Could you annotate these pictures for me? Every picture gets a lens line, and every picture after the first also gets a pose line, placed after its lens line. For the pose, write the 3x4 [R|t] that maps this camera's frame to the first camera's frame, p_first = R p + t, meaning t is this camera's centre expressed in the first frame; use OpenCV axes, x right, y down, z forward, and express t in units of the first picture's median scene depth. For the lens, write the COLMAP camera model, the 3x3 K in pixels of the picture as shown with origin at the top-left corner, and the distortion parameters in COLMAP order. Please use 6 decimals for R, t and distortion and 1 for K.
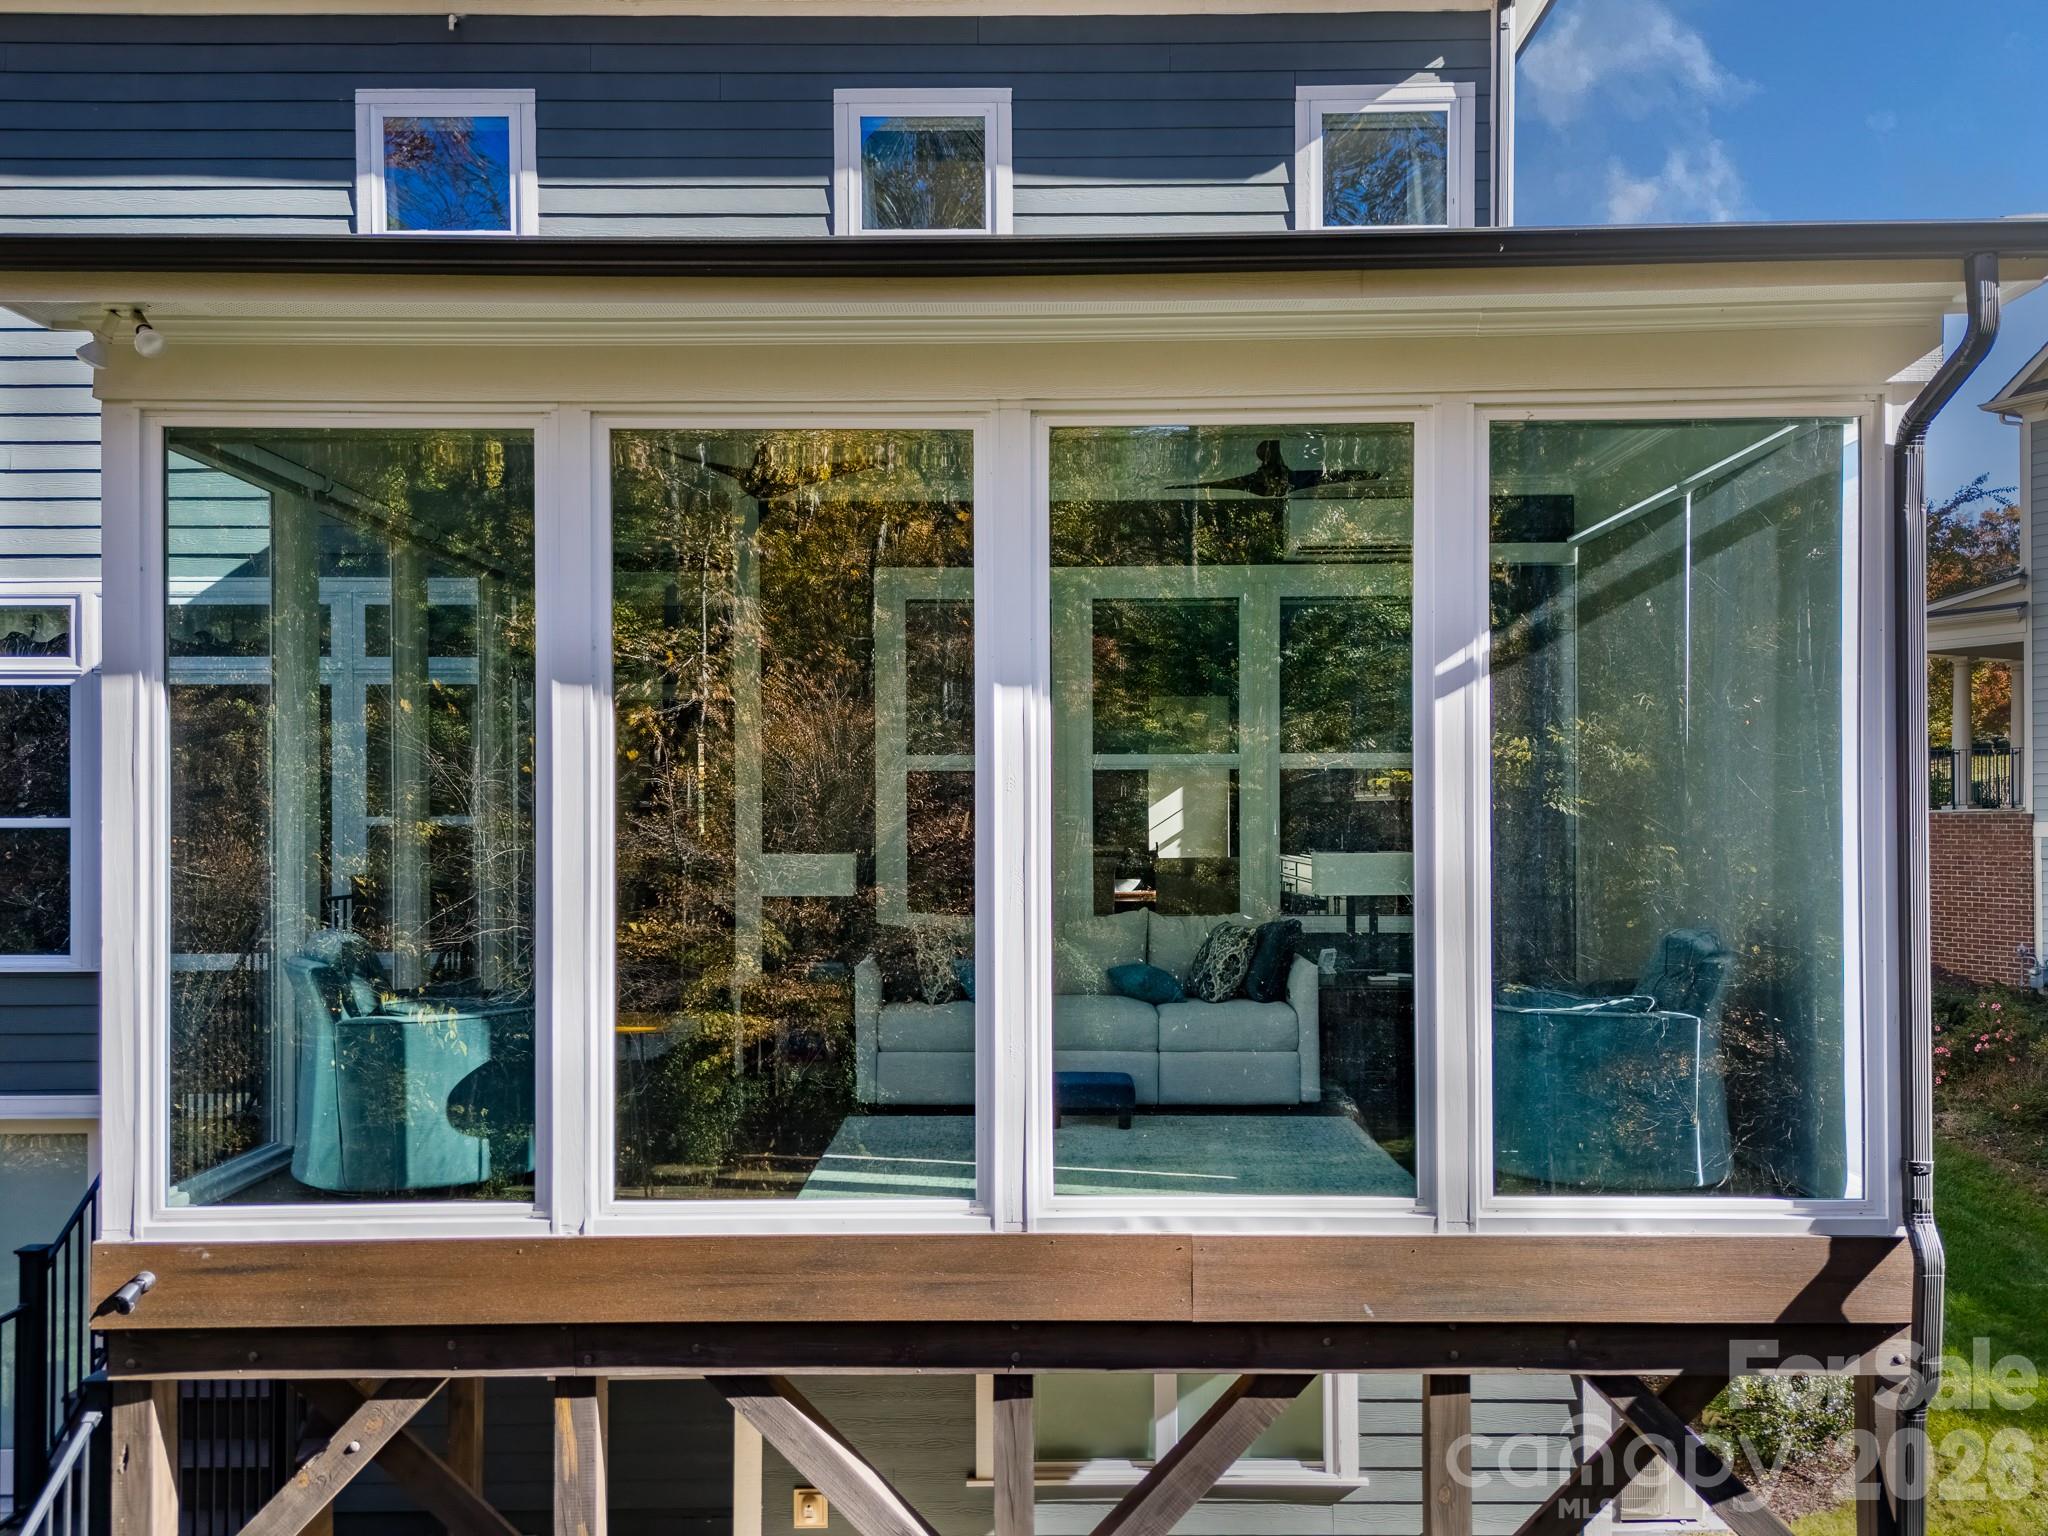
lens RADIAL K [[1485.5, 0, 1046.5], [0, 1485.5, 806.2], [0, 0, 1]] dist [0.052303, -0.042724]
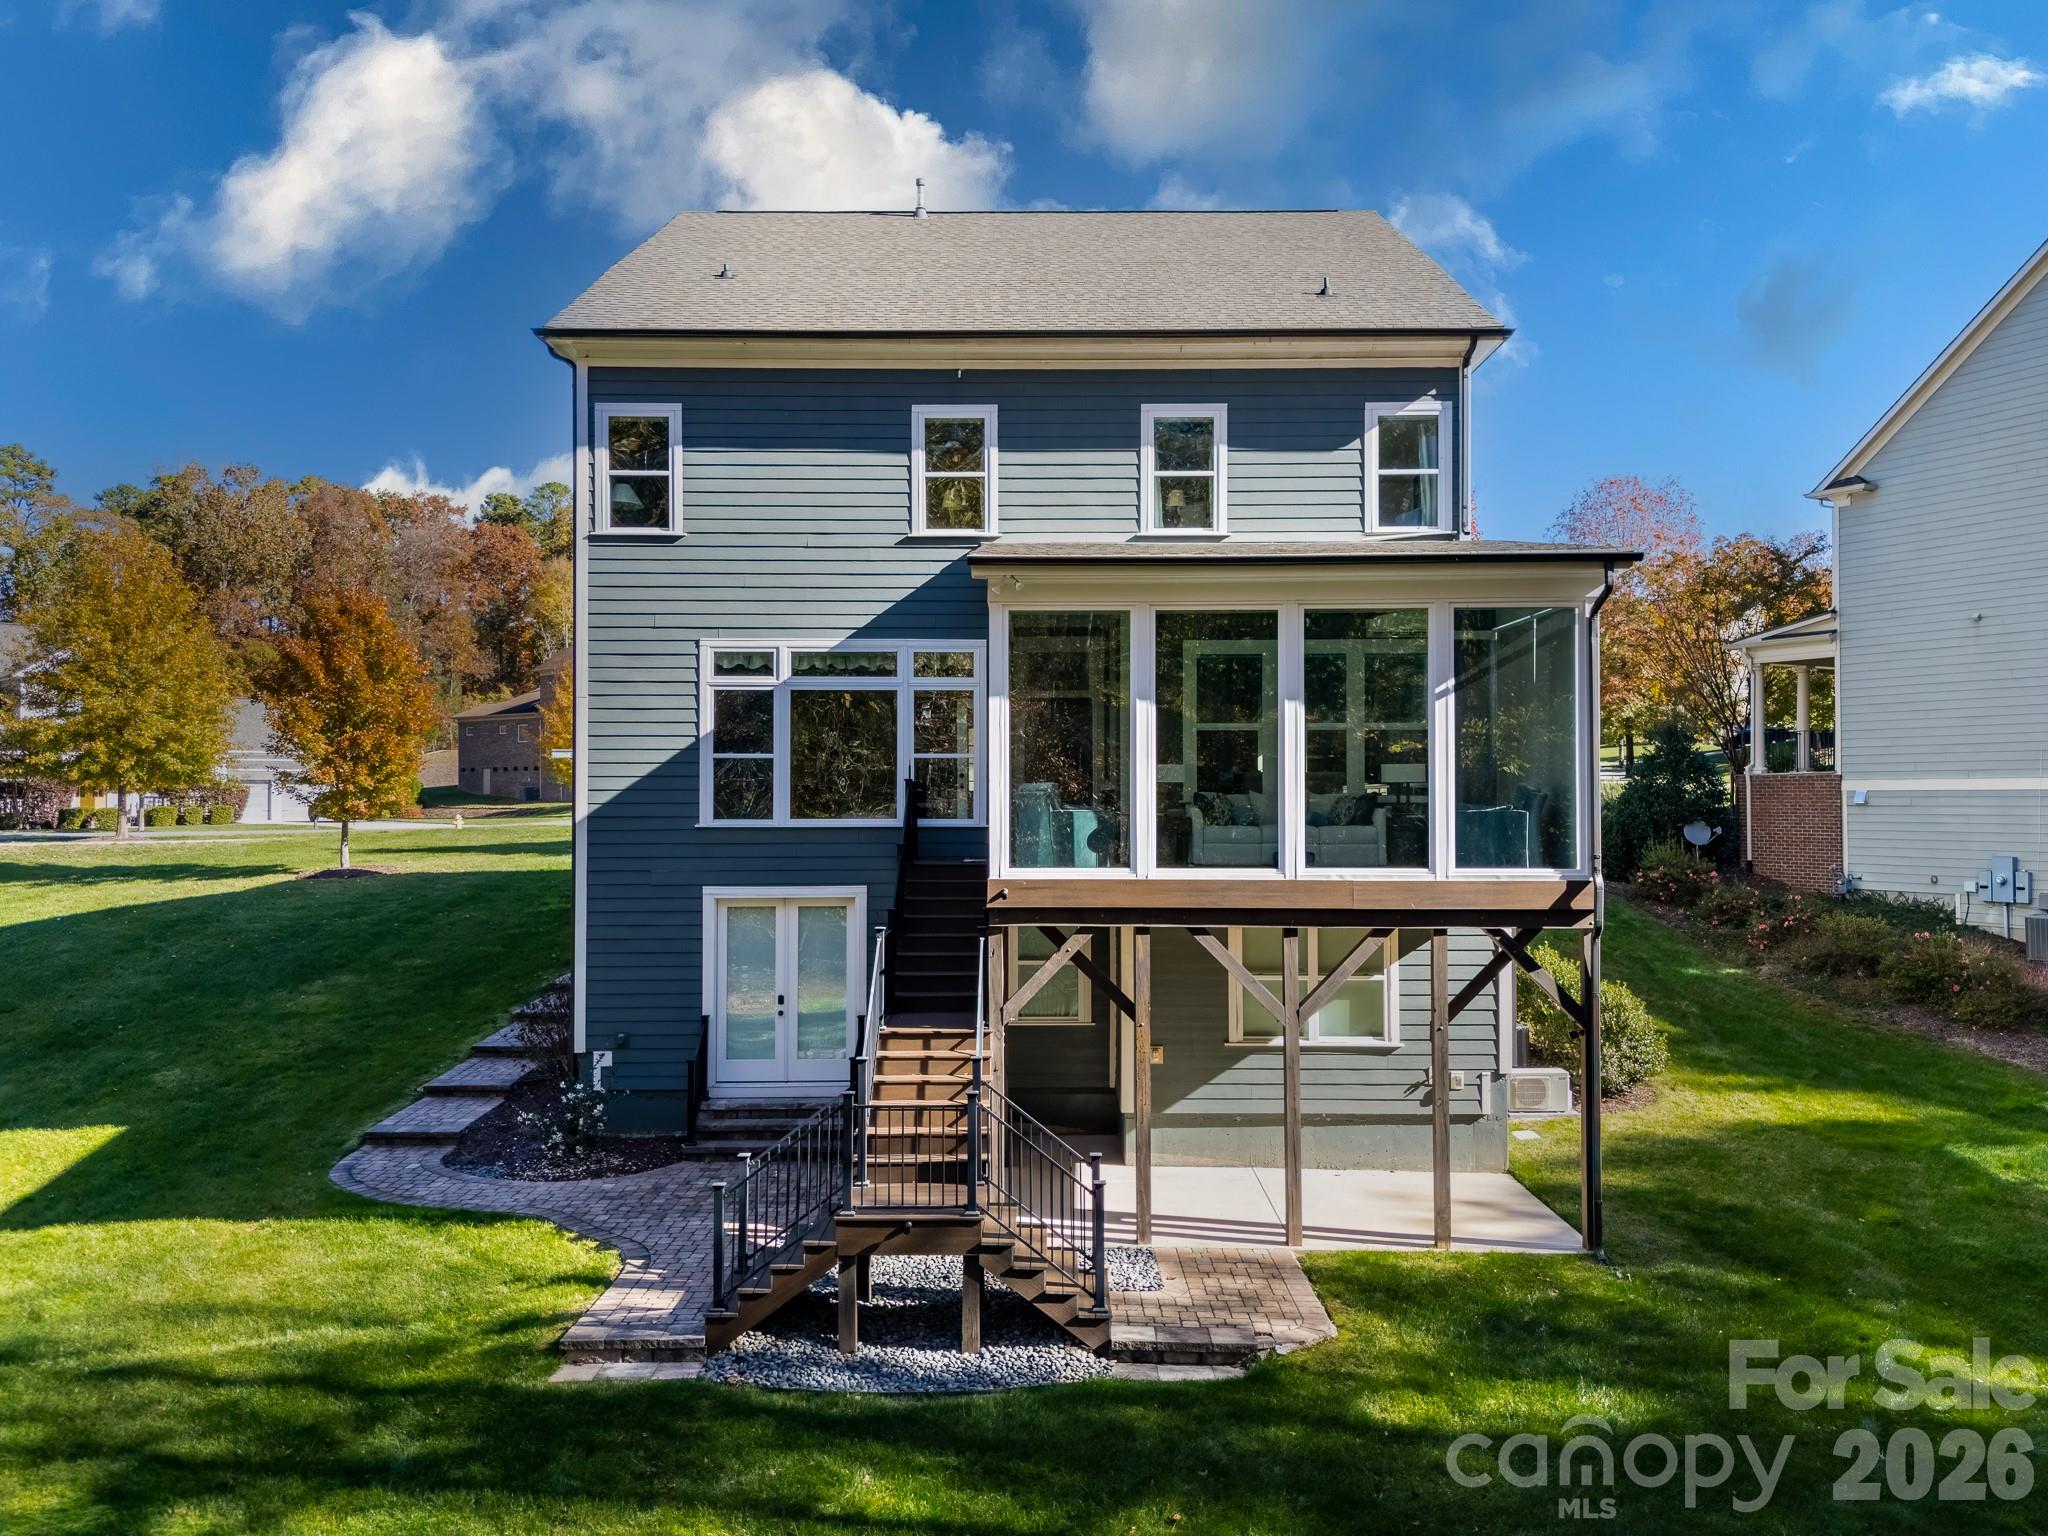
lens RADIAL K [[1485.5, 0, 1017.3], [0, 1485.5, 763.7], [0, 0, 1]] dist [0.052303, -0.042724]
pose [[0.999923, 0.004231, -0.011633, -0.377635], [-0.004469, 0.999780, -0.020500, 0.083100], [0.011544, 0.020551, 0.999722, -1.389849]]
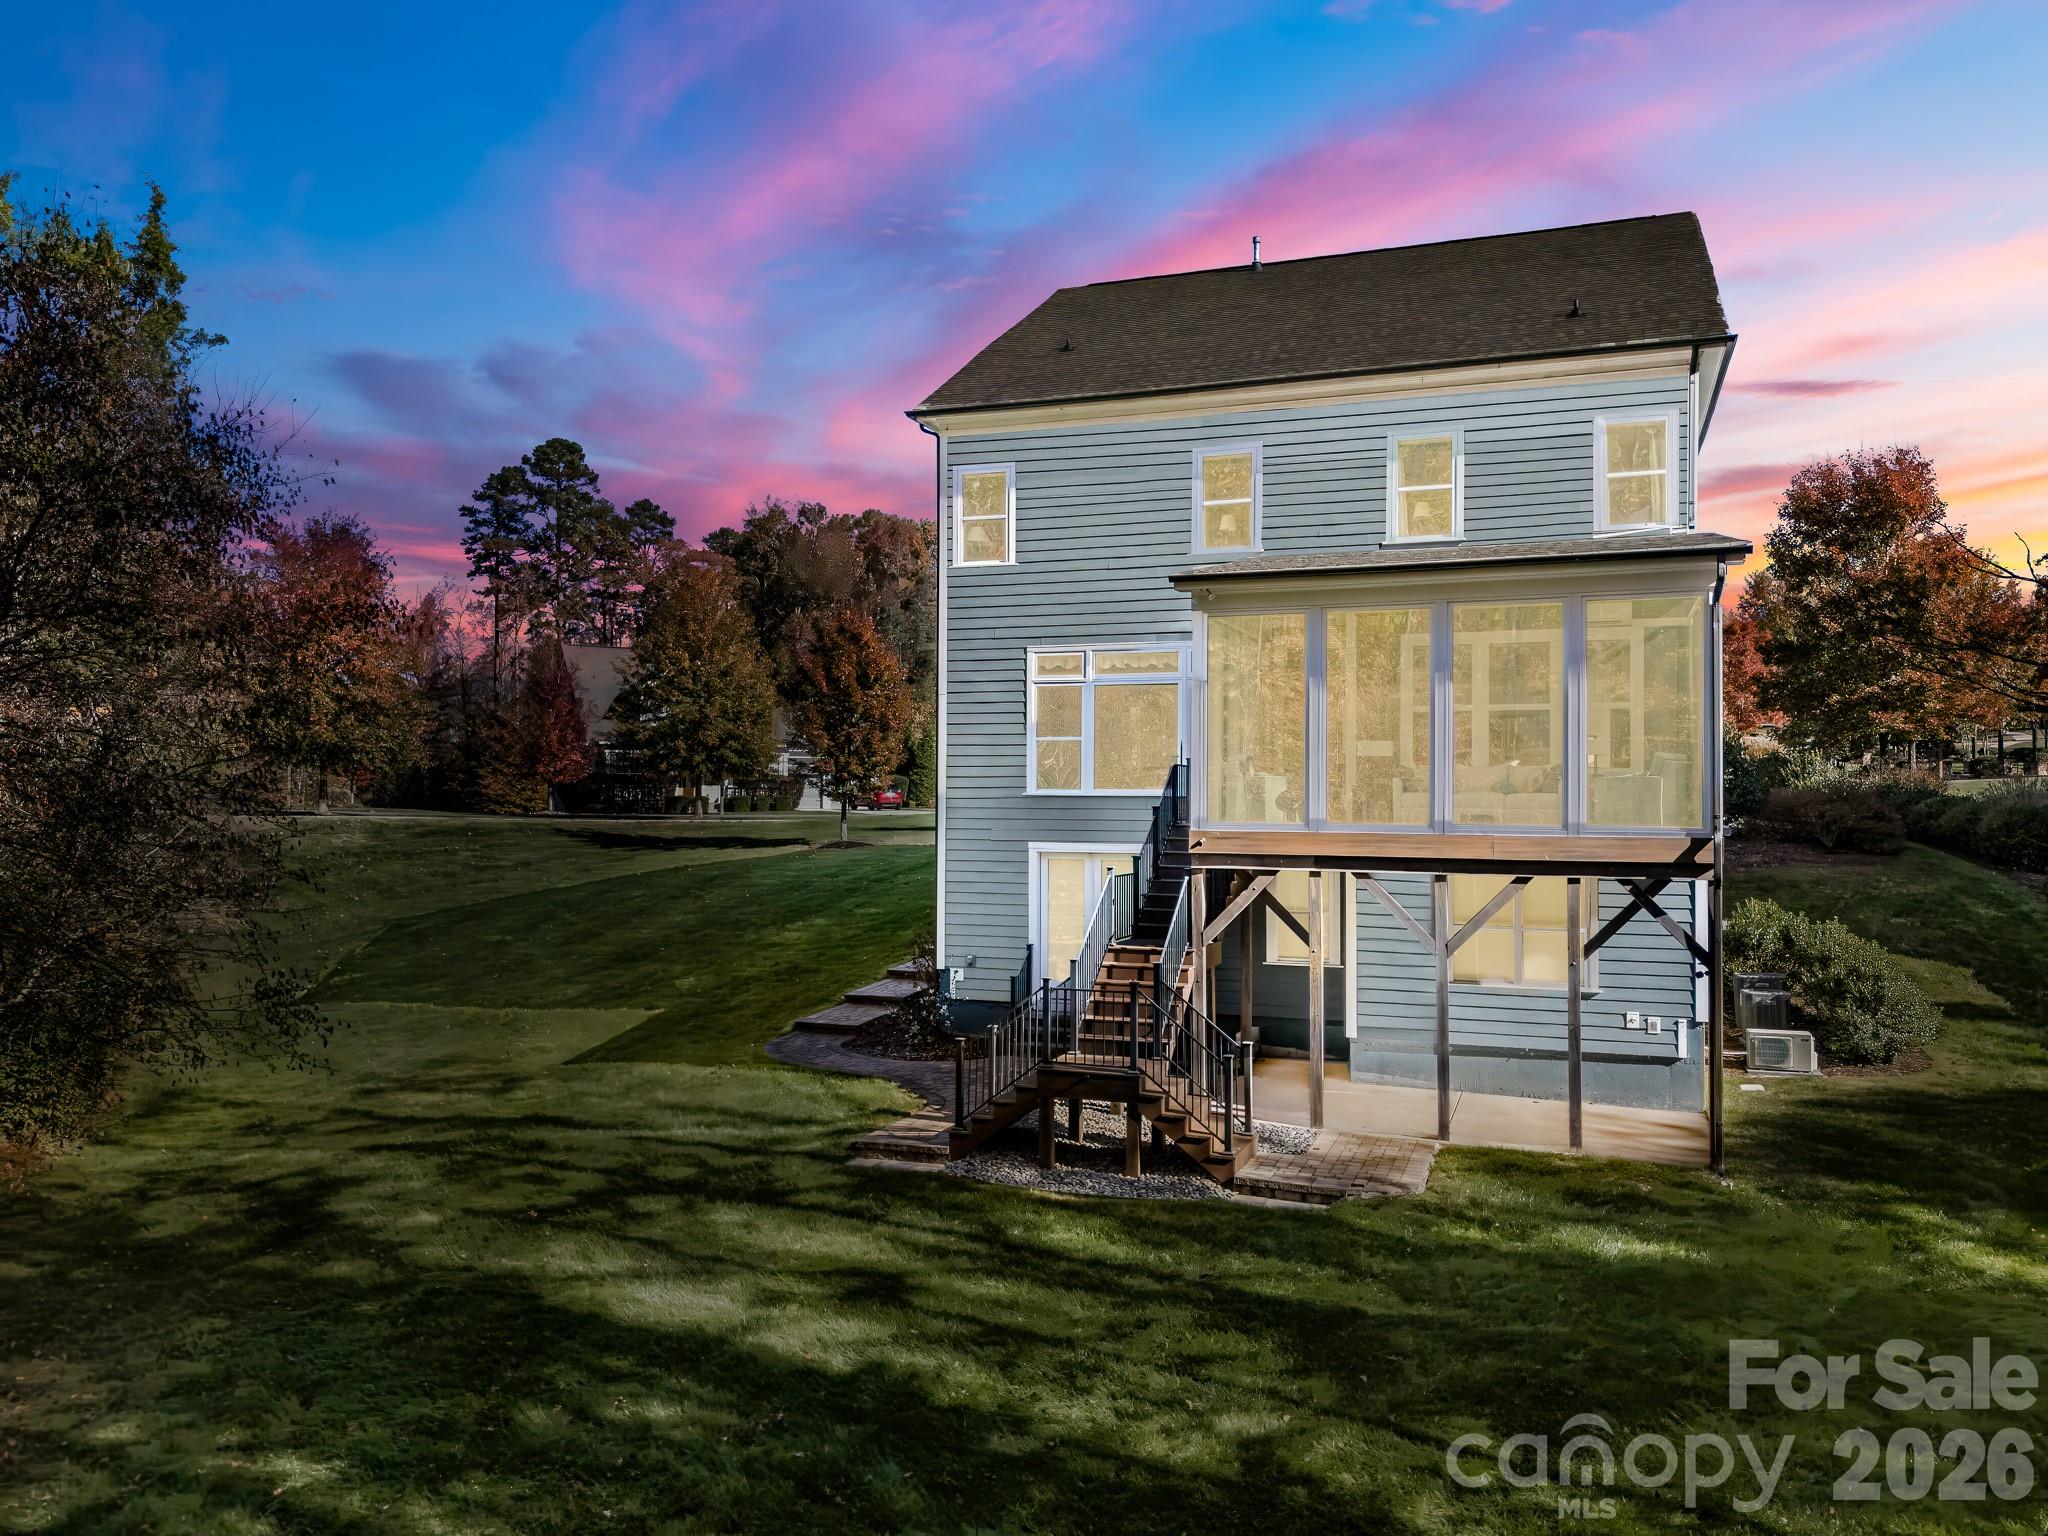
lens RADIAL K [[1485.5, 0, 1023.2], [0, 1485.5, 760.6], [0, 0, 1]] dist [0.052303, -0.042724]
pose [[0.935761, 0.002114, -0.352628, 0.210054], [-0.010271, 0.999721, -0.021263, 0.139057], [0.352485, 0.023519, 0.935522, -1.880036]]
